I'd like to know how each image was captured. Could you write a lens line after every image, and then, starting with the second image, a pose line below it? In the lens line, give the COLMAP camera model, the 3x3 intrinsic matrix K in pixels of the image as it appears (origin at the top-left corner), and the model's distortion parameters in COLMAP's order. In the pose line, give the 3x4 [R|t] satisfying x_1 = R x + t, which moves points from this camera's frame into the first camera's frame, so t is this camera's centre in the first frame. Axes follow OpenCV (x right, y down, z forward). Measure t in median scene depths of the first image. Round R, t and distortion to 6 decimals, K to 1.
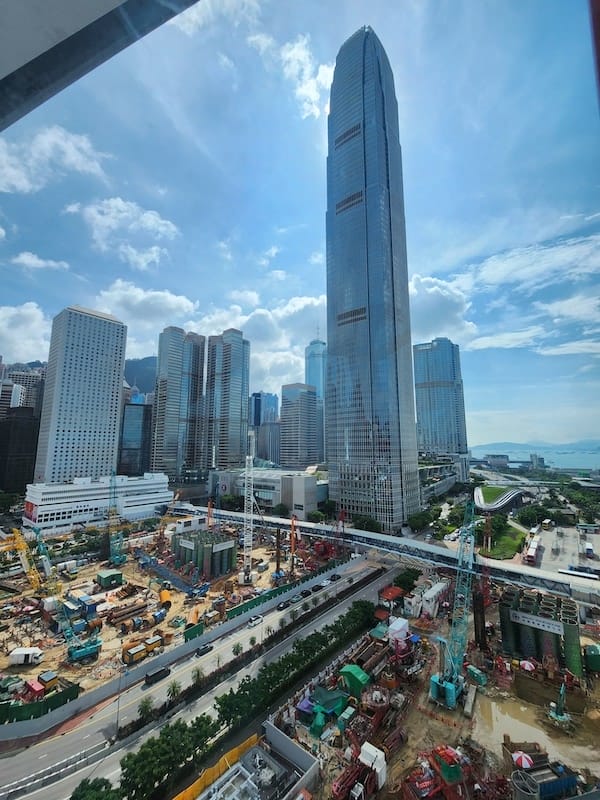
lens RADIAL K [[321.5, 0, 300.0], [0, 321.5, 400.0], [0, 0, 1]] dist [-0.000564, -0.000317]
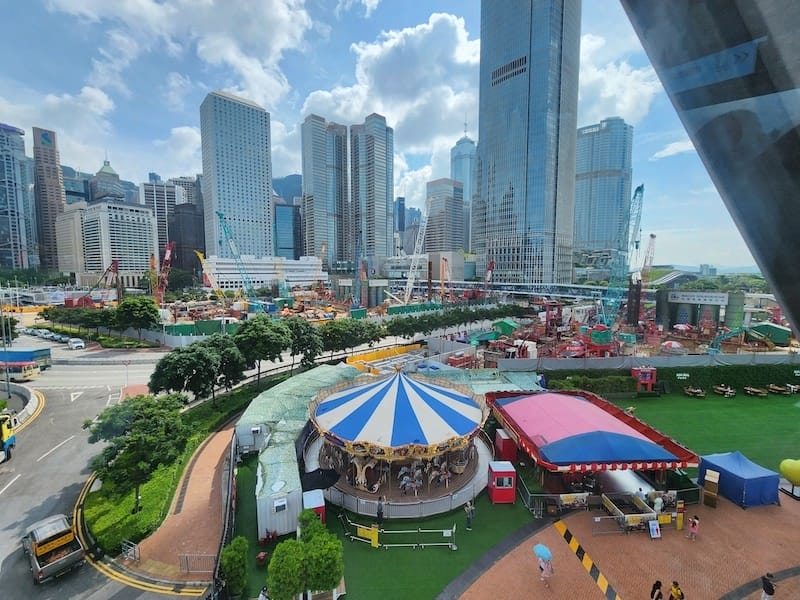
lens RADIAL K [[321.5, 0, 400.0], [0, 321.5, 300.0], [0, 0, 1]] dist [-0.000564, -0.000317]
pose [[0.991142, 0.007693, -0.132584, -0.008356], [0.021688, 0.975543, 0.218735, 0.104938], [0.131024, -0.219673, 0.966735, -0.016771]]
